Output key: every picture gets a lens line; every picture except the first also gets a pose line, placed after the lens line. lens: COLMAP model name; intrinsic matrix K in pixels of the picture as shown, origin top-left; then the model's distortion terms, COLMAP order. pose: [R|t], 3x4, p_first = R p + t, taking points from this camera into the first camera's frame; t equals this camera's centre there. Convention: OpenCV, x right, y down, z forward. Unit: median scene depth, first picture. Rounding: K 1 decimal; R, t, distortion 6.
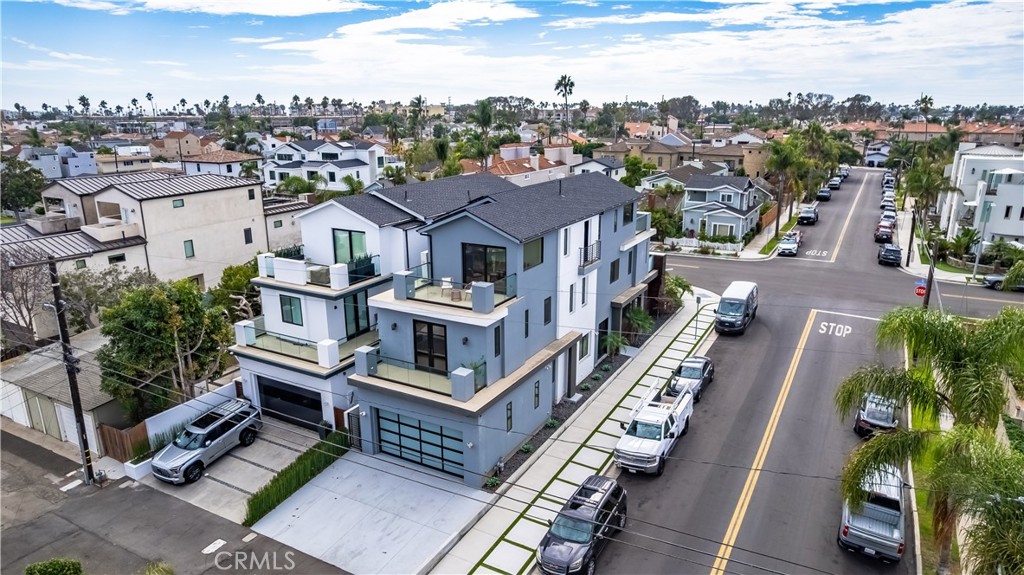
lens RADIAL K [[654.3, 0, 515.9], [0, 654.3, 291.0], [0, 0, 1]] dist [-0.068931, 0.056538]
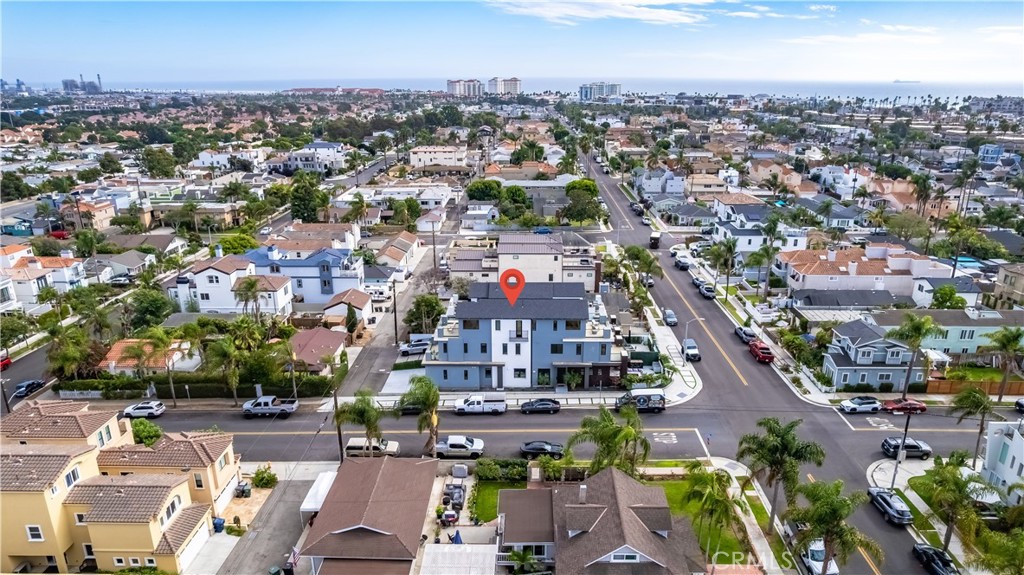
lens RADIAL K [[654.3, 0, 515.9], [0, 654.3, 291.0], [0, 0, 1]] dist [-0.068931, 0.056538]
pose [[0.466982, 0.279046, -0.839083, 2.122012], [-0.242858, 0.952887, 0.181733, -0.657296], [0.850263, 0.118912, 0.512750, -0.221512]]
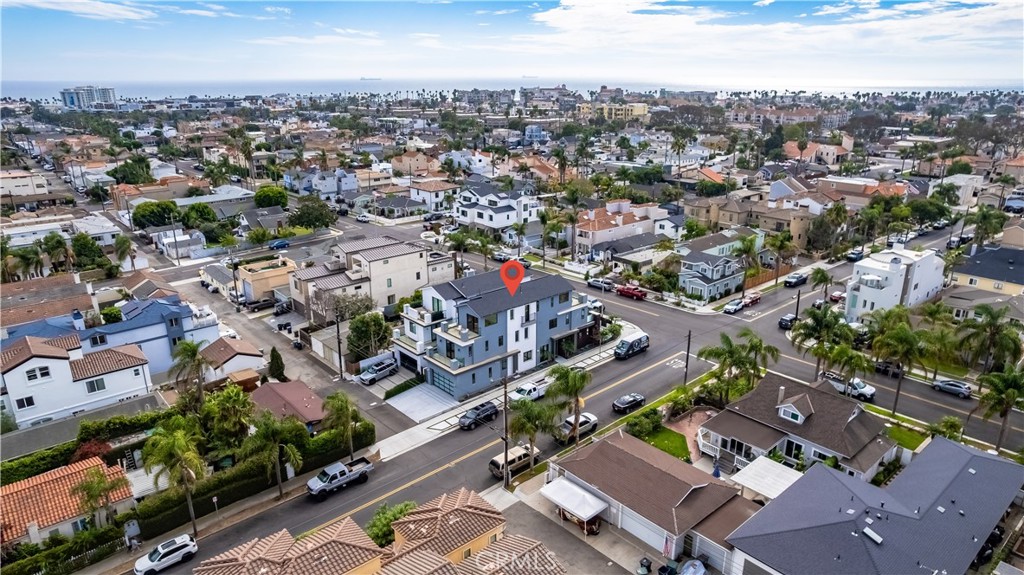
lens RADIAL K [[654.3, 0, 515.9], [0, 654.3, 291.0], [0, 0, 1]] dist [-0.068931, 0.056538]
pose [[0.941081, 0.105980, -0.321145, 0.880569], [-0.092044, 0.994046, 0.058317, -0.310706], [0.325413, -0.025322, 0.945233, -1.359679]]
